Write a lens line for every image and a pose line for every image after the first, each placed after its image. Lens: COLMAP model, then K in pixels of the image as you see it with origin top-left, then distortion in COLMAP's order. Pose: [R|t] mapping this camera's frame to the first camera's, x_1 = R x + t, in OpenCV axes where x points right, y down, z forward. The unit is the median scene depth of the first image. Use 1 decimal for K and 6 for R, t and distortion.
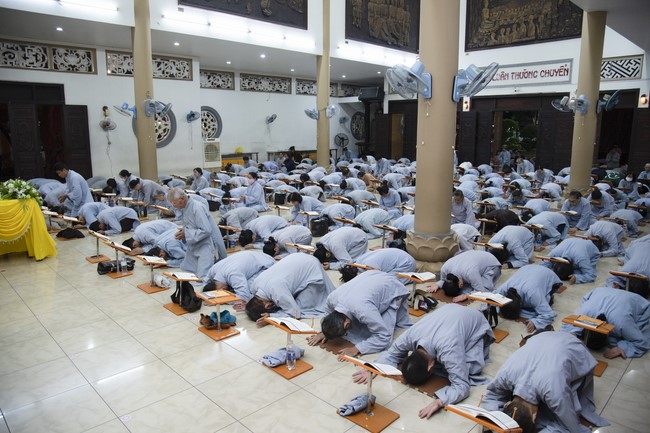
lens RADIAL K [[453.3, 0, 325.0], [0, 453.3, 216.5], [0, 0, 1]] dist [-0.105437, 0.062333]
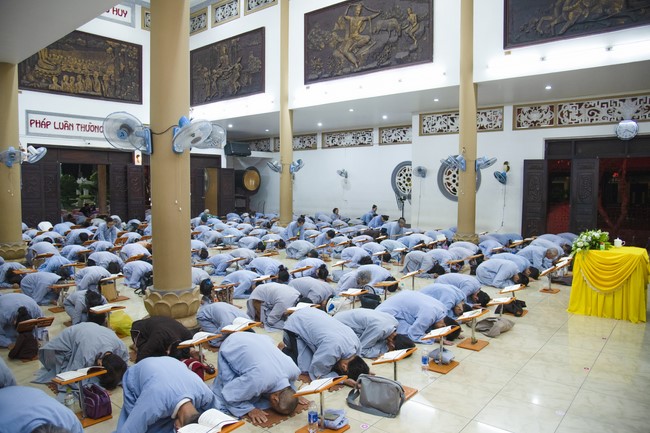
lens RADIAL K [[457.0, 0, 325.0], [0, 457.0, 216.5], [0, 0, 1]] dist [-0.101772, 0.055676]
pose [[0.092836, 0.069485, -0.993254, 0.706350], [-0.186819, 0.981061, 0.051171, -0.140788], [0.977998, 0.180809, 0.104059, 0.724704]]
